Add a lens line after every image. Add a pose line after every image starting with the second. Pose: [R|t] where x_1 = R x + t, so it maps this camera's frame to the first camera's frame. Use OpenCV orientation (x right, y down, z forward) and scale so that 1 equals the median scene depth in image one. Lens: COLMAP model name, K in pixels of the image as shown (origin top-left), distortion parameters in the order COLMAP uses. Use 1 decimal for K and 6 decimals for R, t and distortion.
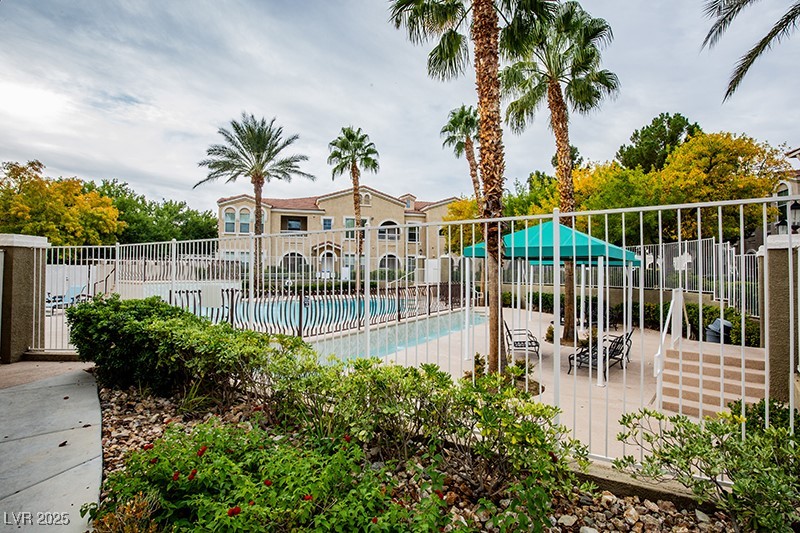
lens RADIAL K [[374.1, 0, 401.4], [0, 374.1, 262.4], [0, 0, 1]] dist [-0.028618, 0.007414]
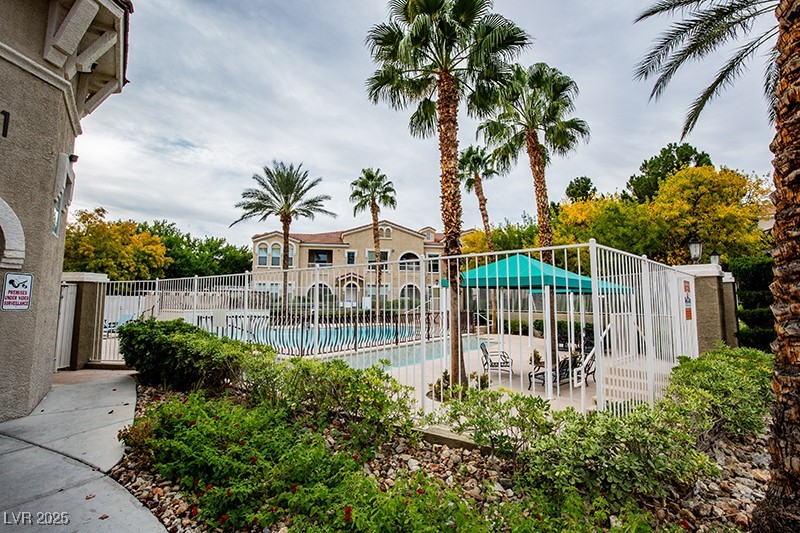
lens RADIAL K [[374.1, 0, 401.6], [0, 374.1, 258.5], [0, 0, 1]] dist [-0.028618, 0.007414]
pose [[0.995454, -0.014966, -0.094065, 0.098010], [0.006479, 0.995931, -0.089887, 0.001068], [0.095027, 0.088869, 0.991500, -0.102543]]
